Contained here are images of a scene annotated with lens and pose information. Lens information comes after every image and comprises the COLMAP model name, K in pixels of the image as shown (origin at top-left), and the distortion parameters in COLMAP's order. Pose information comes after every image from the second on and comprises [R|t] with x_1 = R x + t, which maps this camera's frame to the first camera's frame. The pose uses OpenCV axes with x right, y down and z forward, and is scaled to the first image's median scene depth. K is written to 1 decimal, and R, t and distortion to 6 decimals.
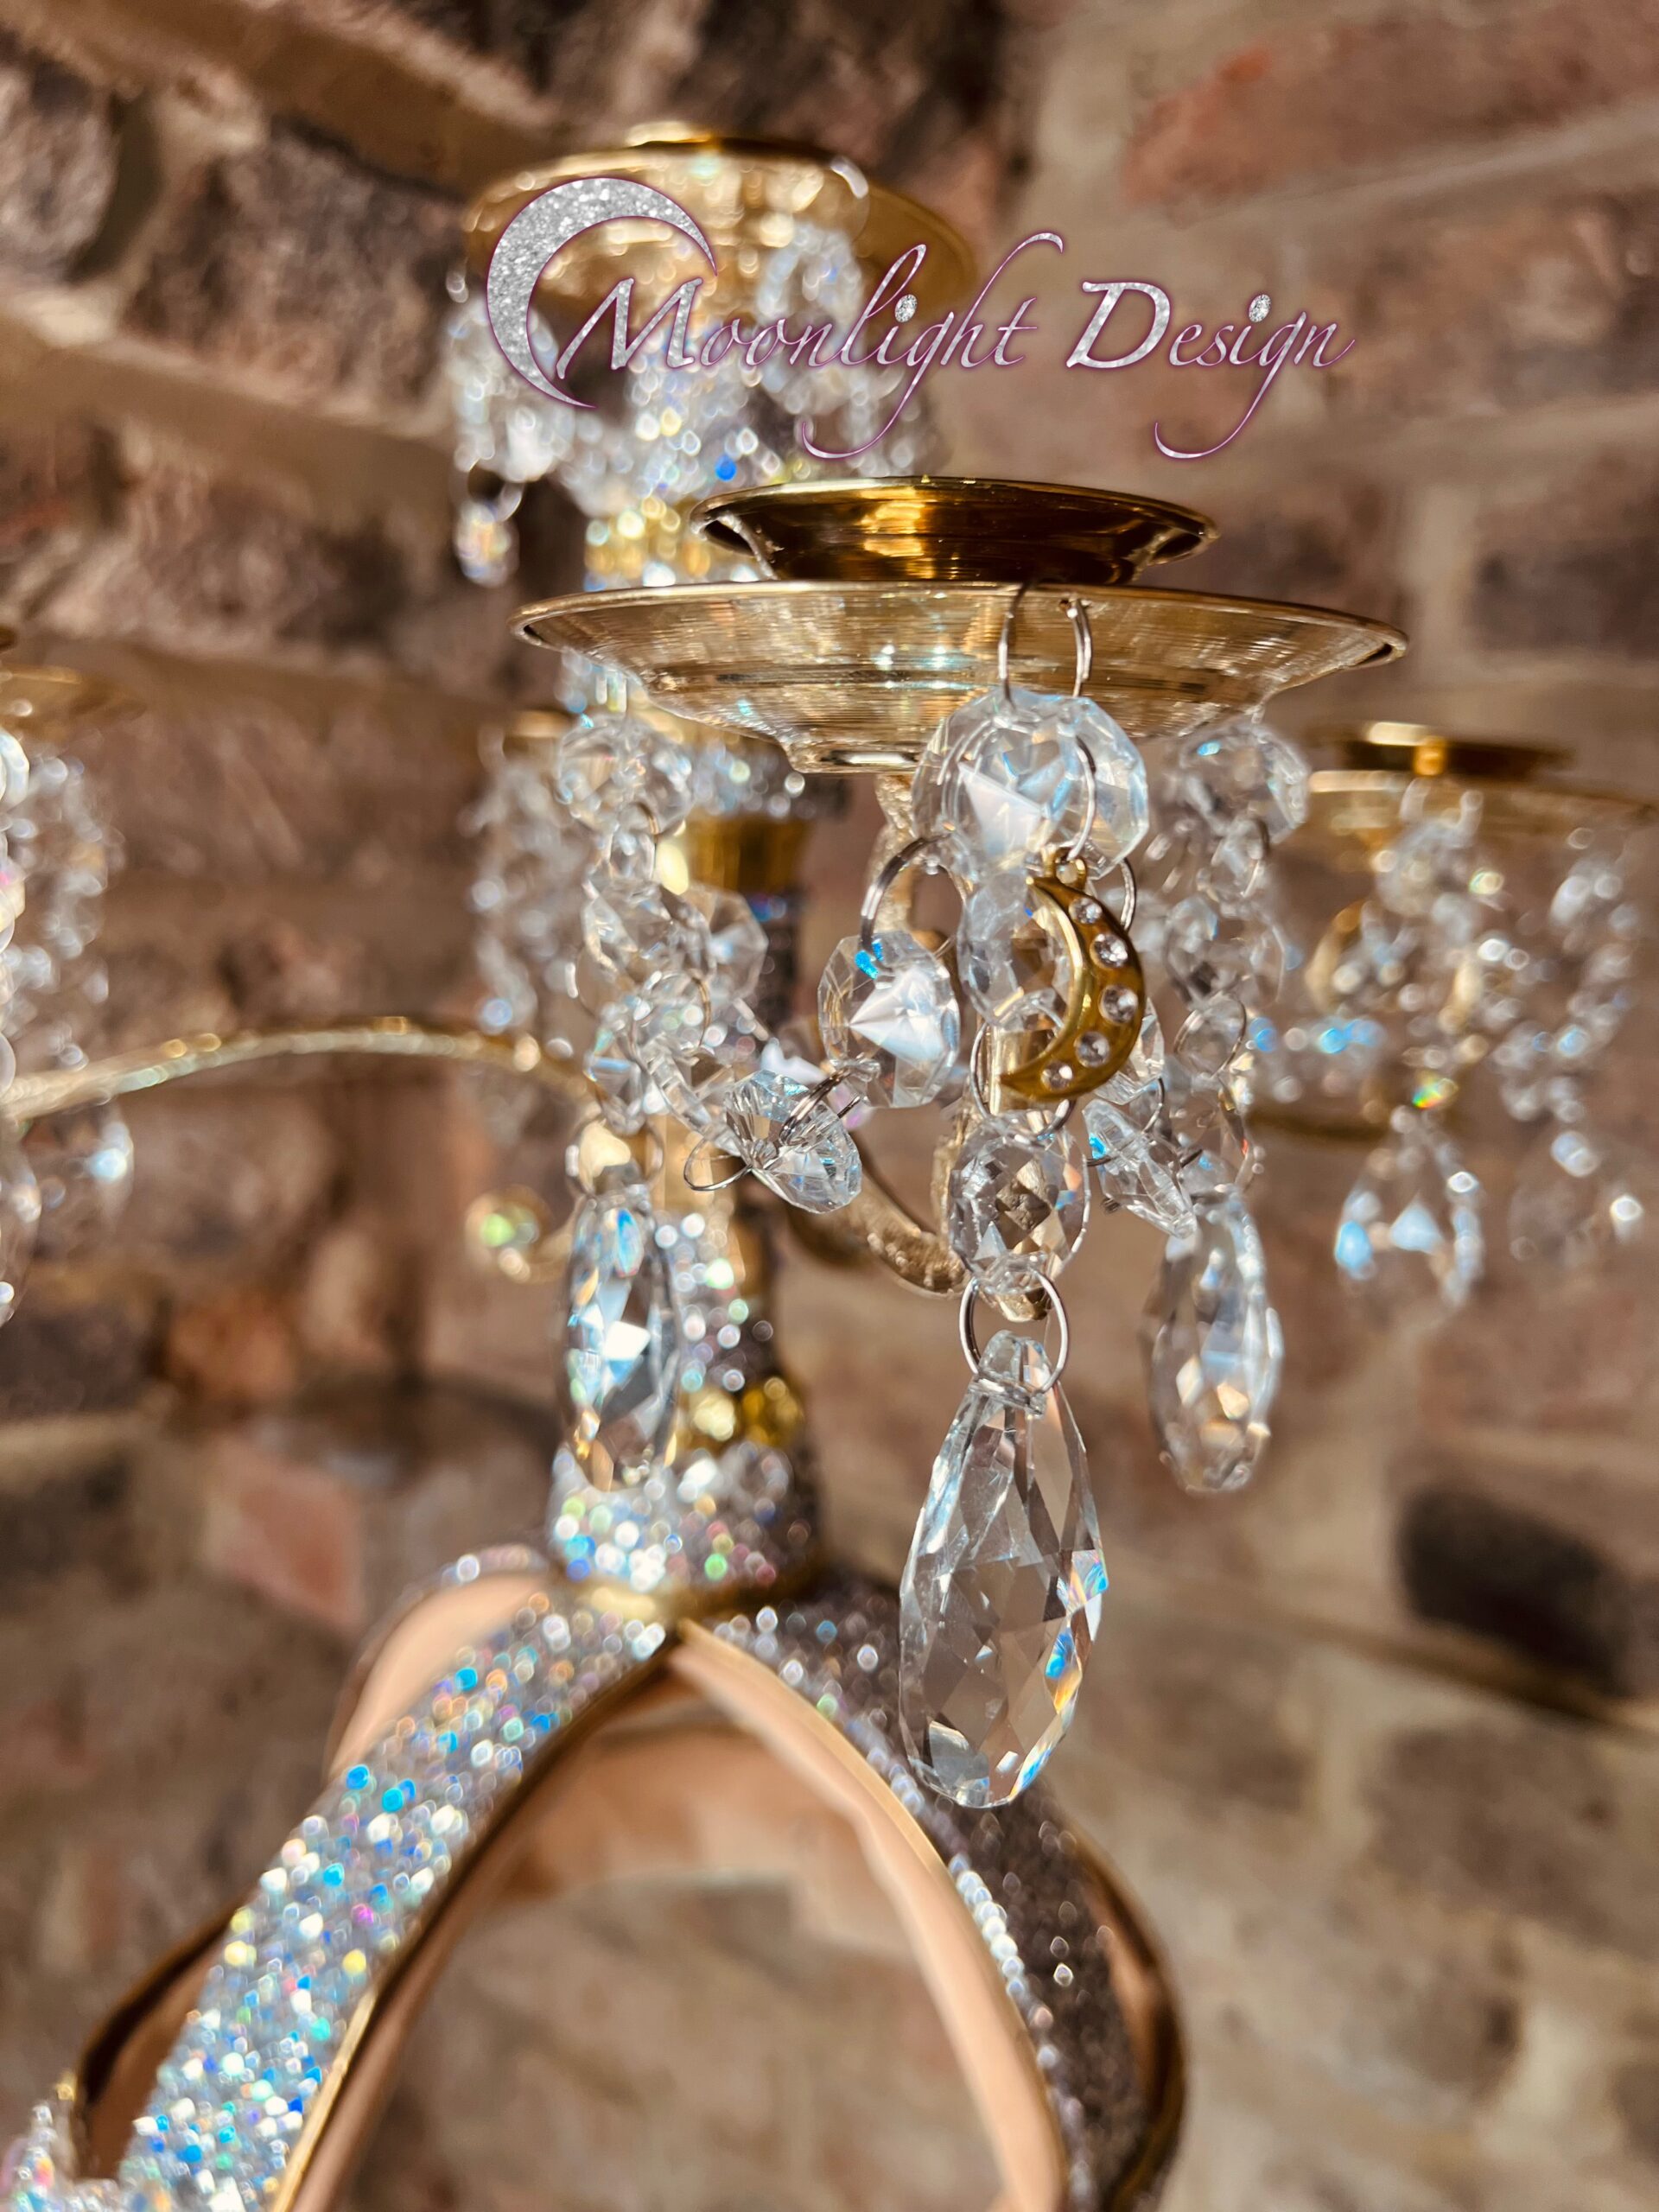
lens RADIAL K [[1749.1, 0, 844.1], [0, 1749.1, 1098.4], [0, 0, 1]] dist [0.032793, -0.079616]
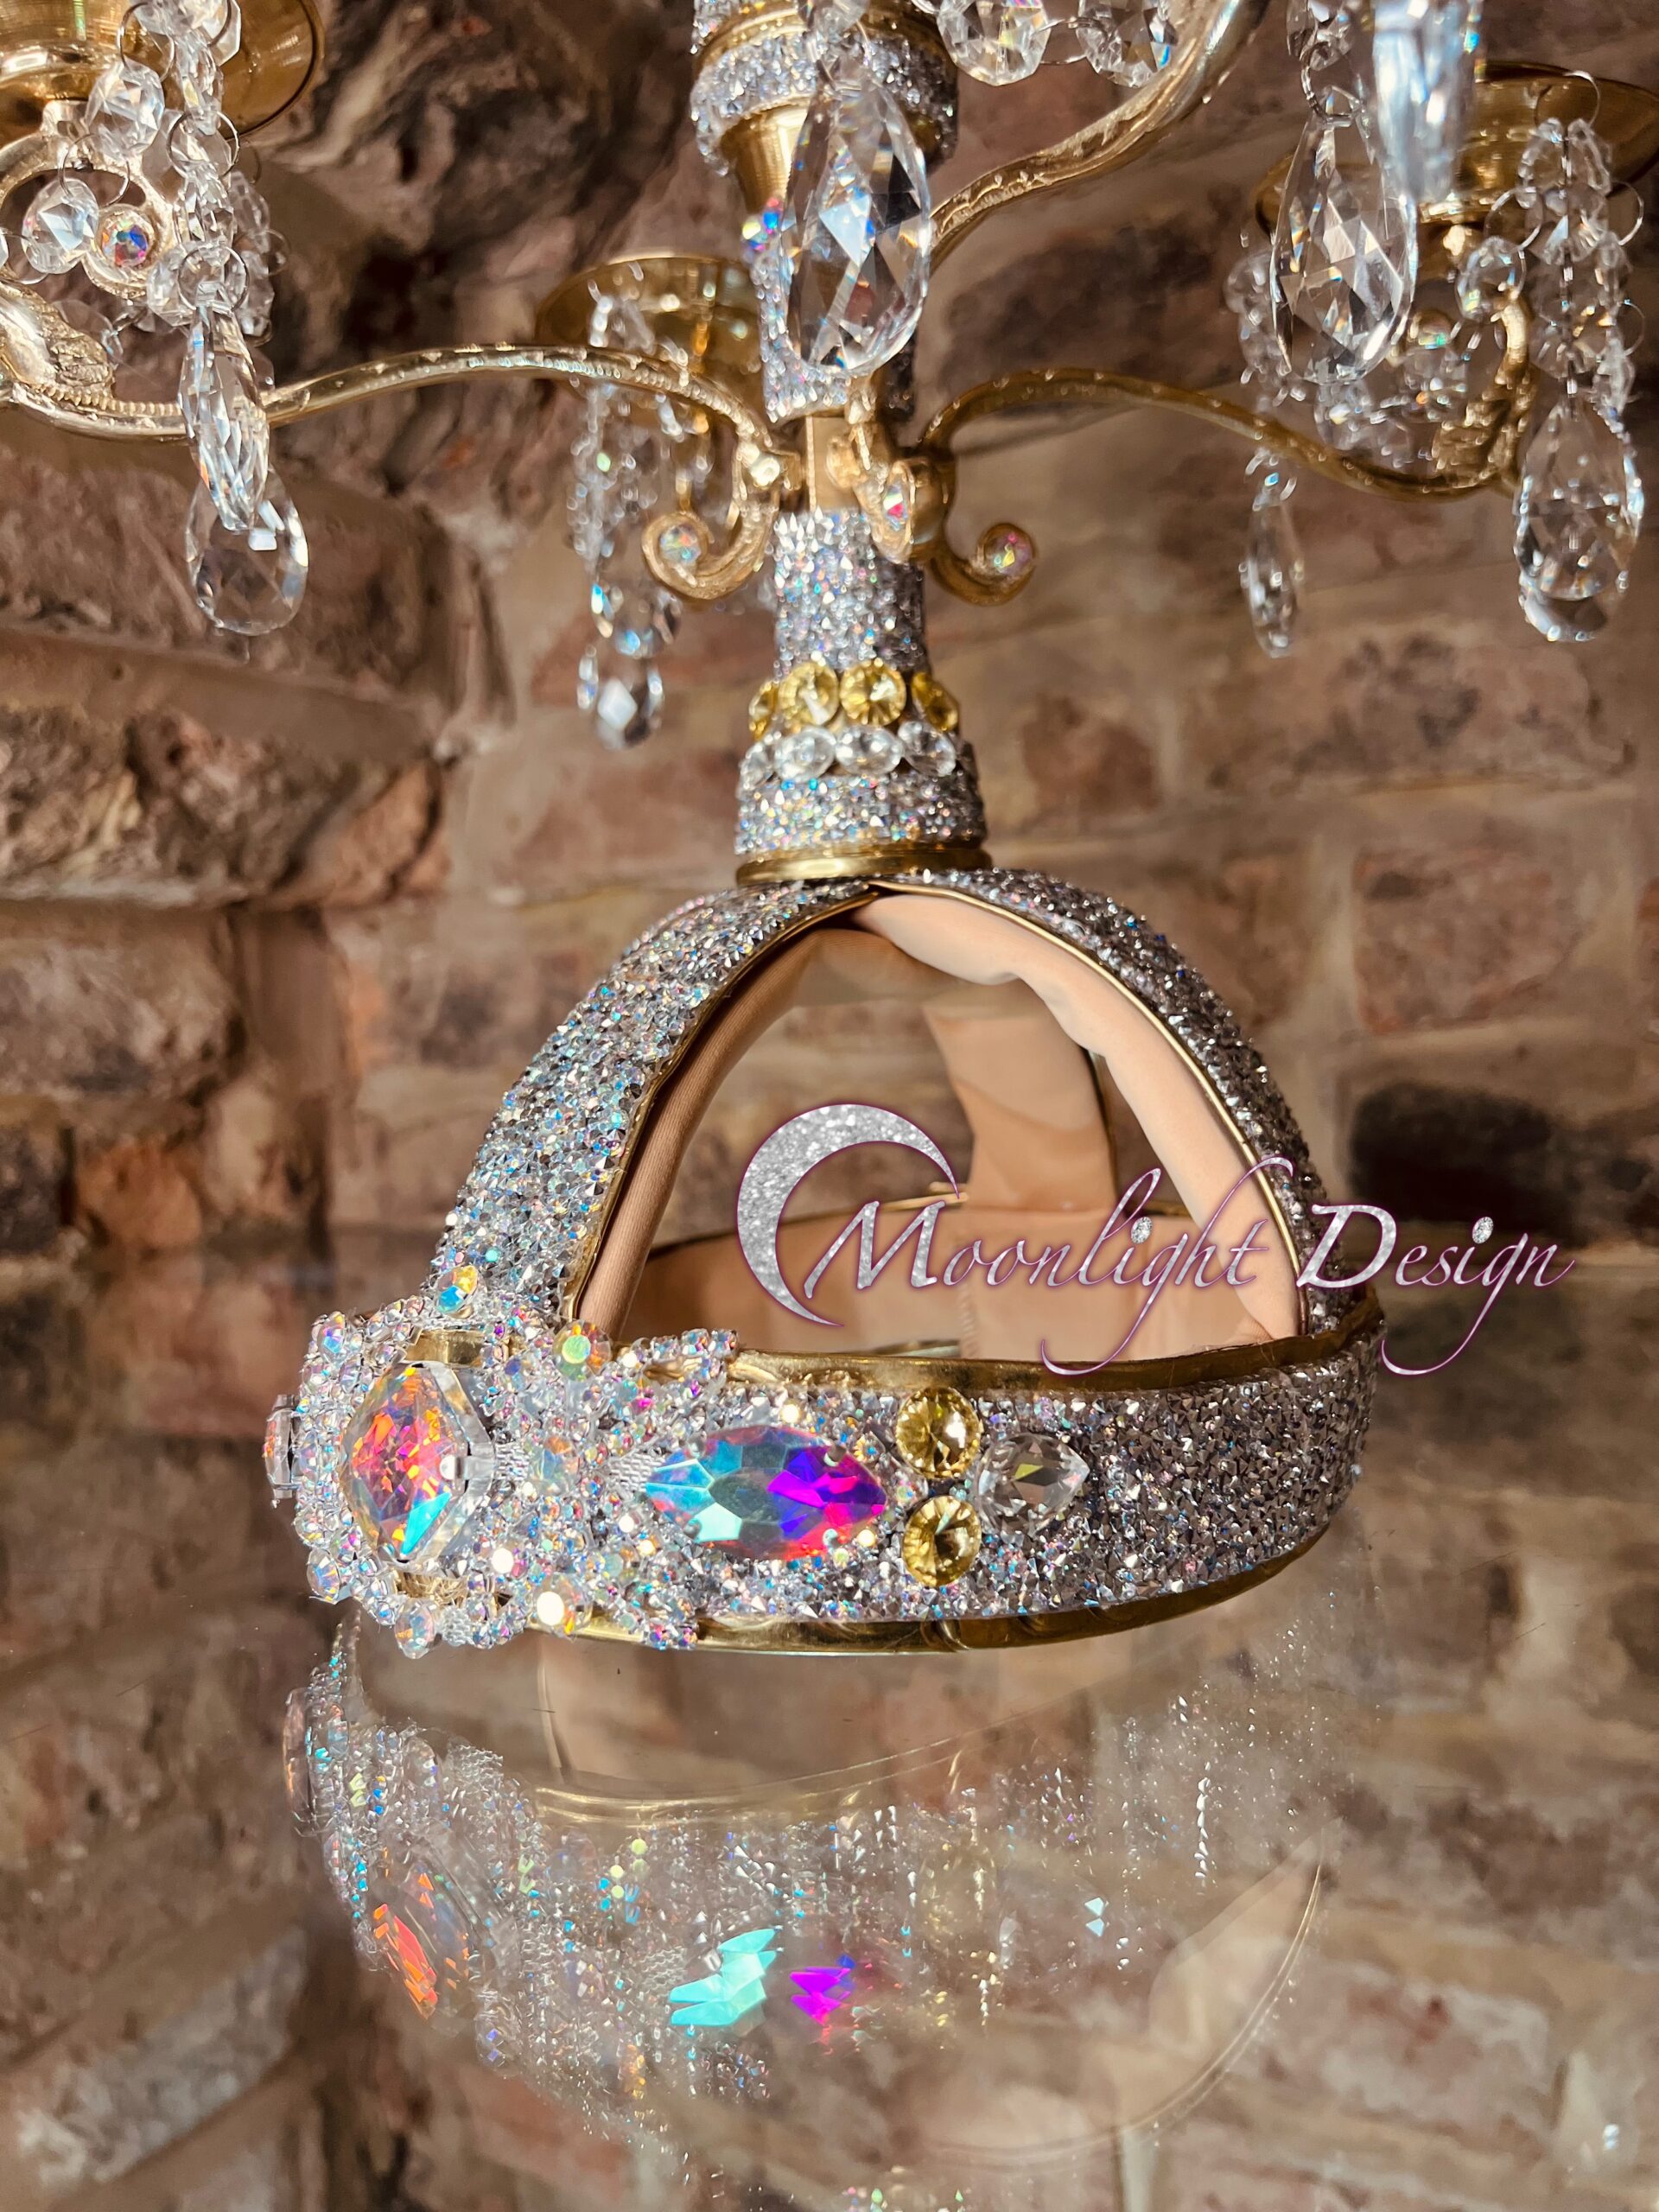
lens RADIAL K [[1713.6, 0, 843.5], [0, 1713.6, 1109.8], [0, 0, 1]] dist [0.033289, -0.063178]
pose [[0.985464, -0.088400, 0.145076, -0.144504], [0.096106, 0.994261, -0.046989, 0.255117], [-0.140089, 0.060248, 0.988304, 0.006340]]
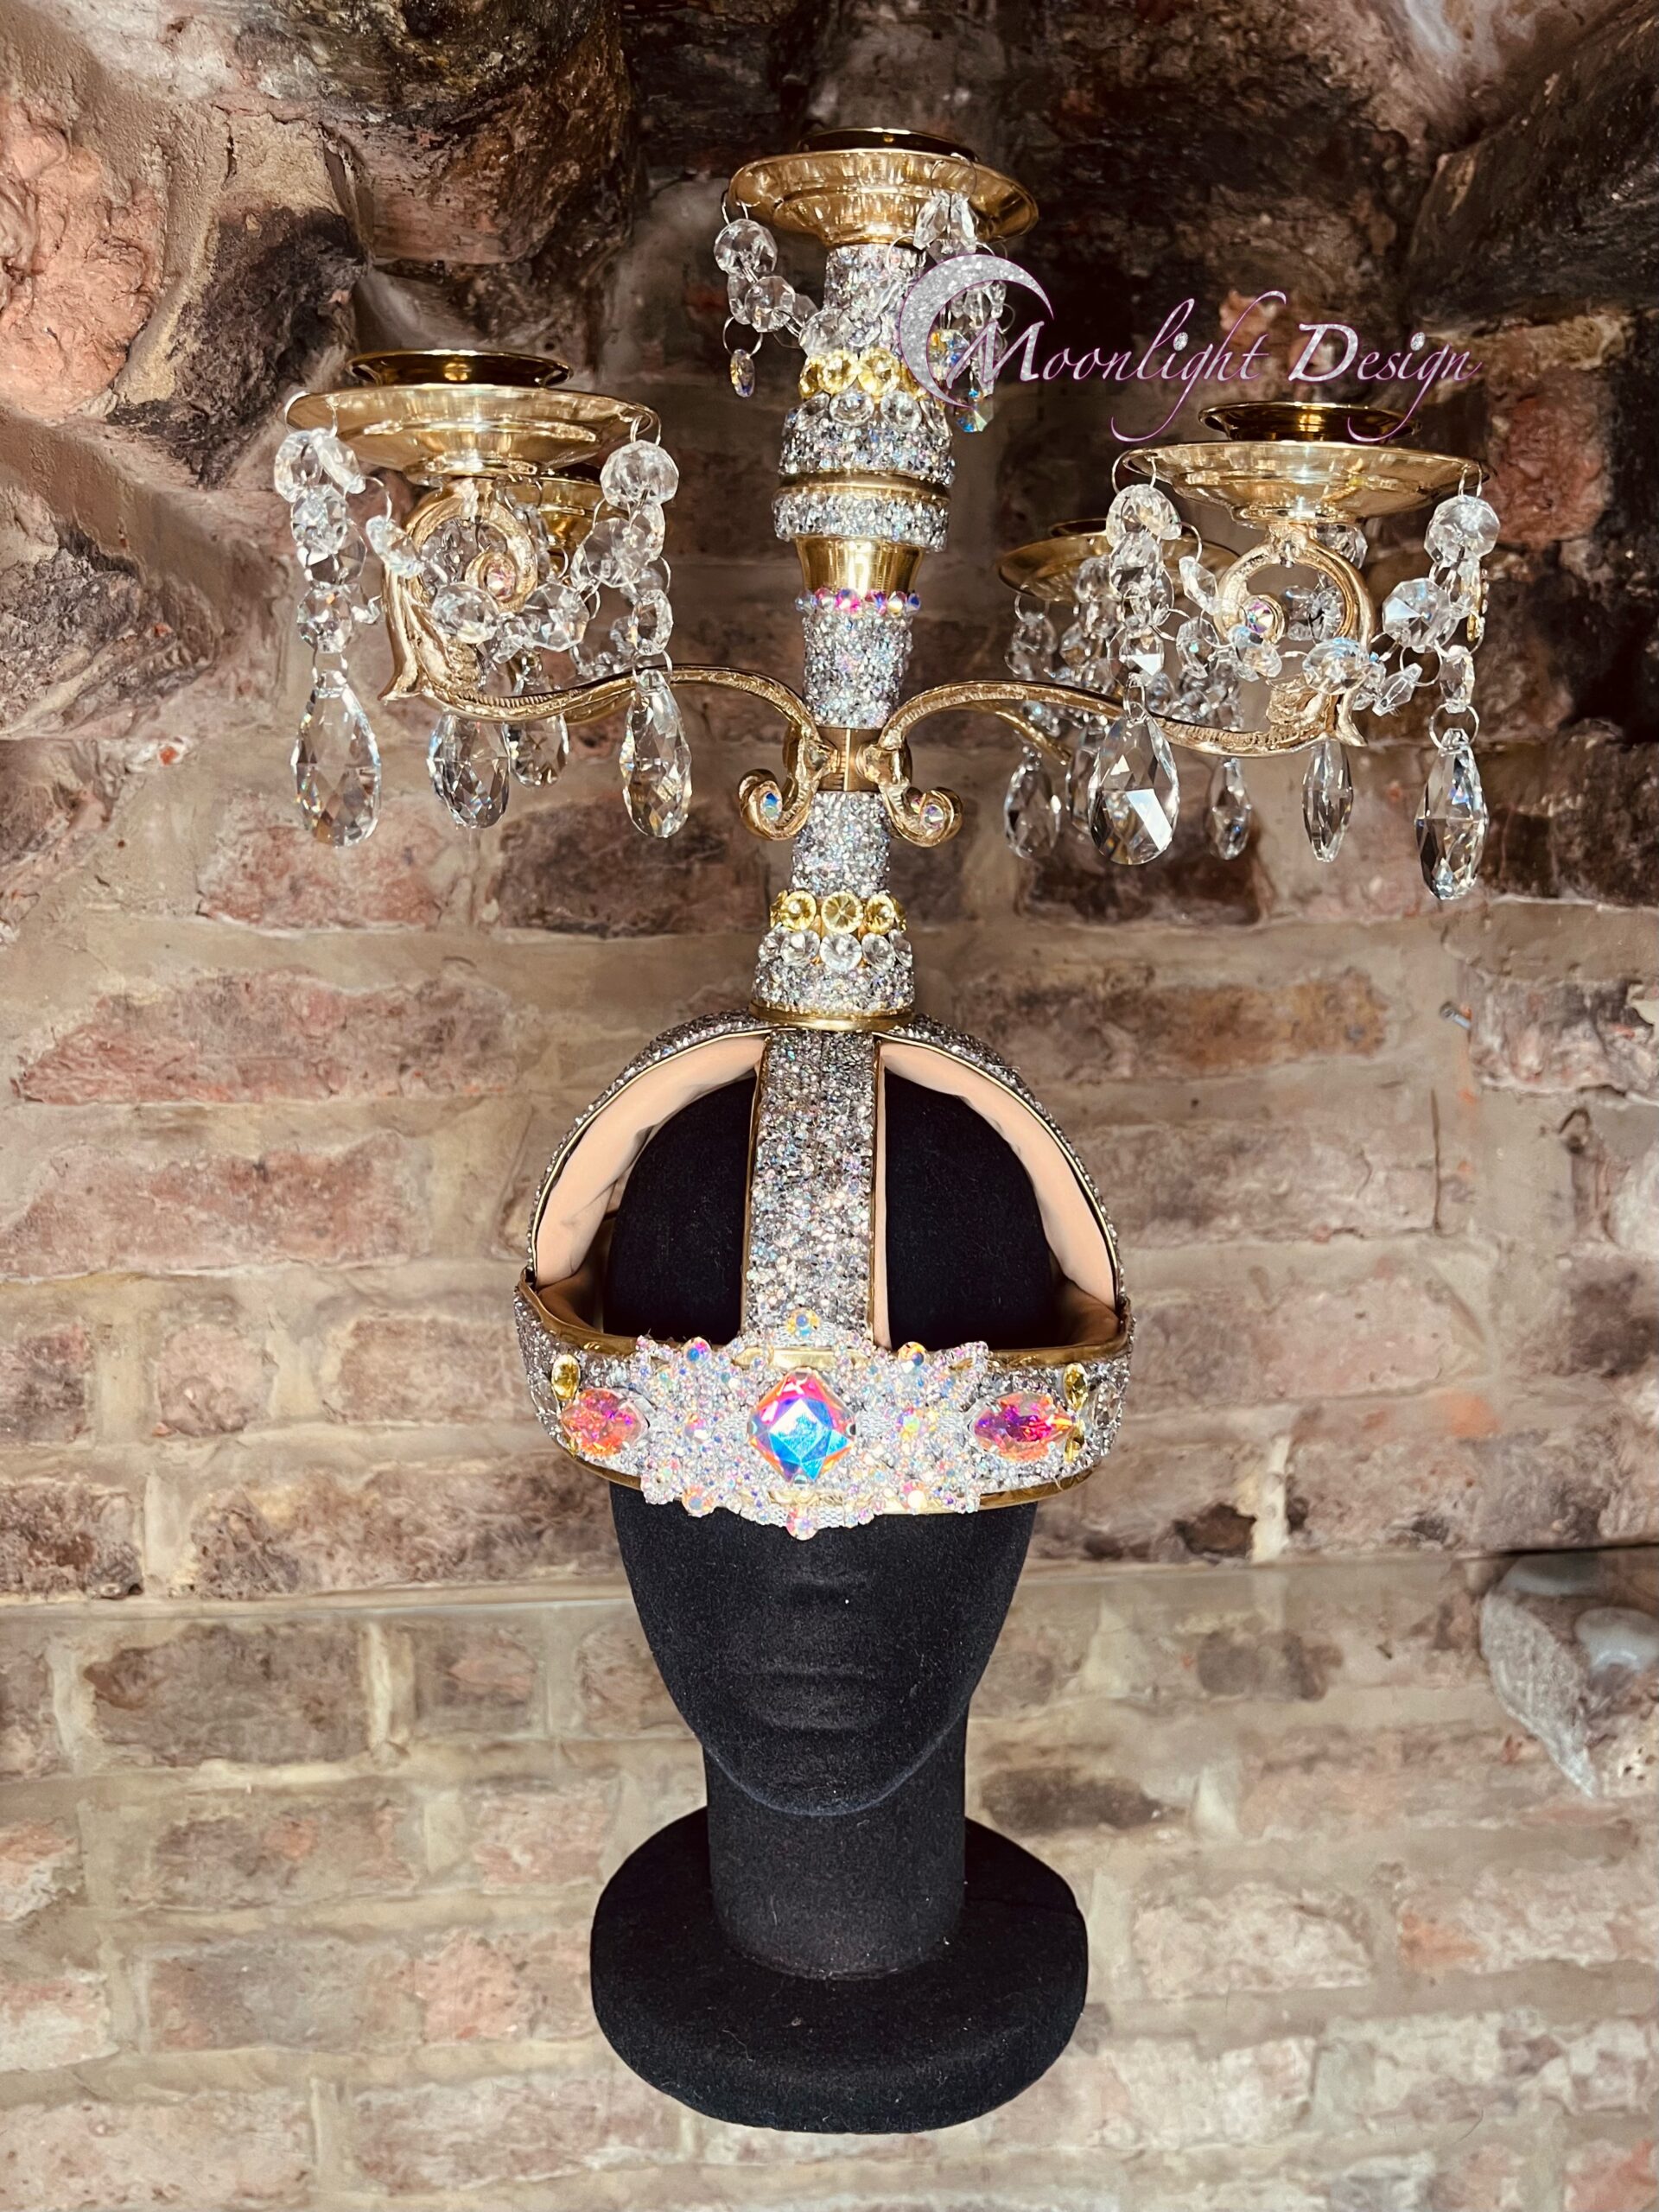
lens RADIAL K [[1764.6, 0, 820.0], [0, 1764.6, 1100.8], [0, 0, 1]] dist [0.026834, -0.032248]
pose [[0.728555, -0.142818, 0.669933, -0.653048], [0.107189, 0.989744, 0.094427, -0.229901], [-0.676549, 0.003014, 0.736392, -0.097183]]
